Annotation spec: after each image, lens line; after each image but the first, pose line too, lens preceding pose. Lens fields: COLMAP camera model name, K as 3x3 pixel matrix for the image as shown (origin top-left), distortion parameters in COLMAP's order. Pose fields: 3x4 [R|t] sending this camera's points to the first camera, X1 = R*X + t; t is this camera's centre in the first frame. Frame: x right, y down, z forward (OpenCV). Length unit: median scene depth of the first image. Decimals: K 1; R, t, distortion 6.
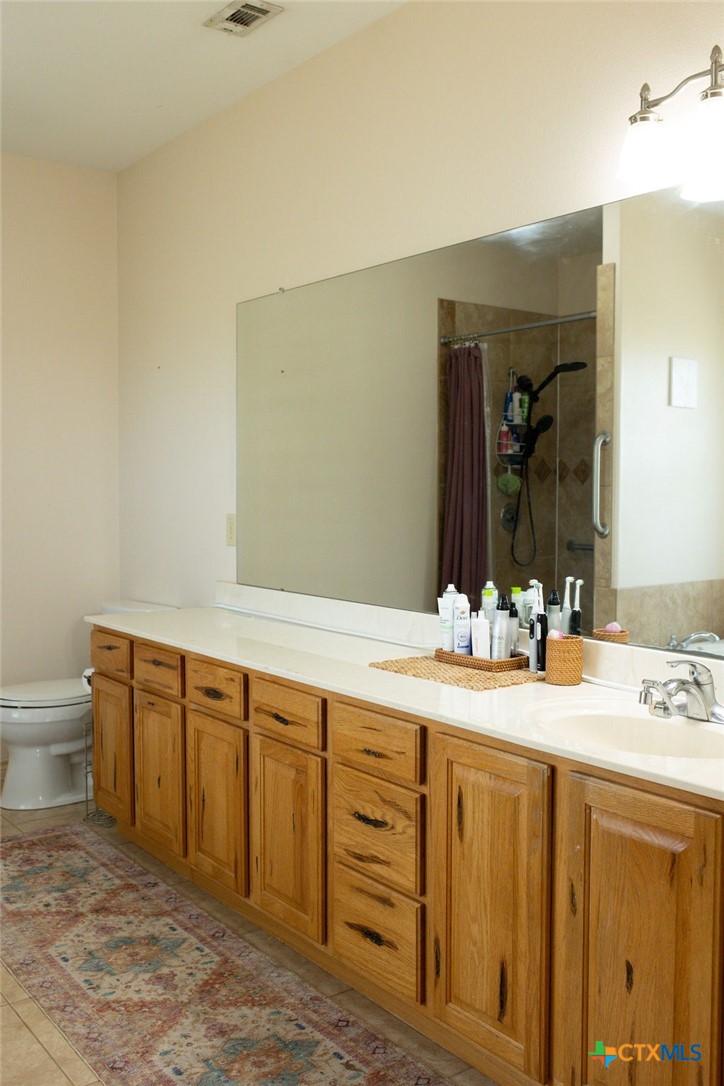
lens RADIAL K [[1040.2, 0, 361.4], [0, 1040.2, 543.9], [0, 0, 1]] dist [0.026879, 0.000000]
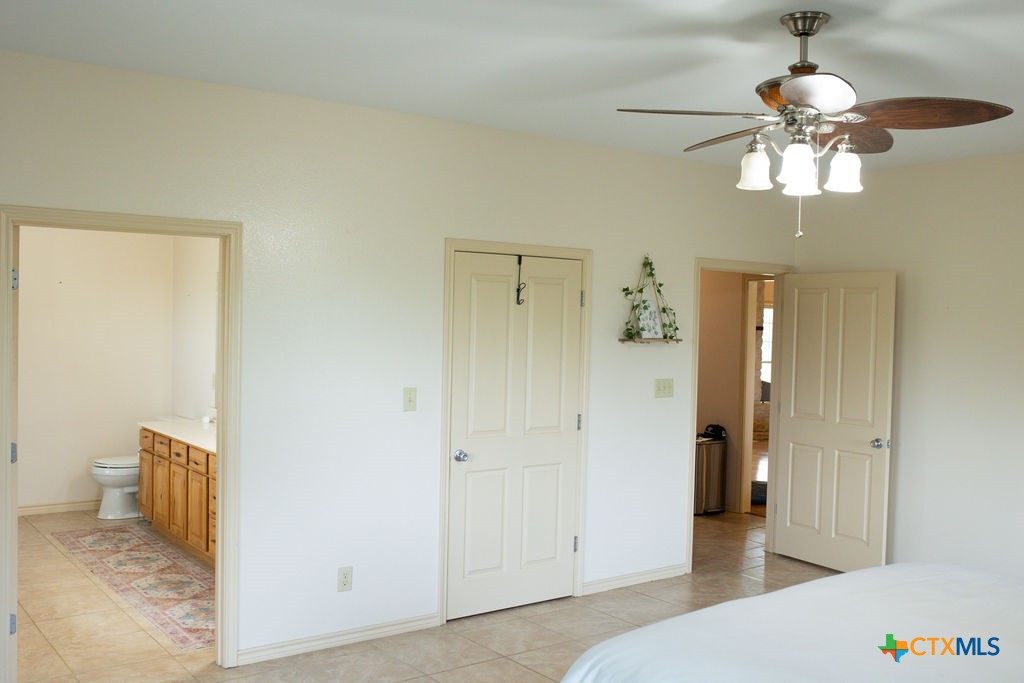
lens RADIAL K [[980.9, 0, 512.7], [0, 980.9, 341.6], [0, 0, 1]] dist [0.026879, 0.000000]
pose [[0.999522, 0.030868, -0.001516, 0.586610], [-0.030902, 0.998858, -0.036432, -0.053144], [0.000390, 0.036461, 0.999335, -1.192048]]
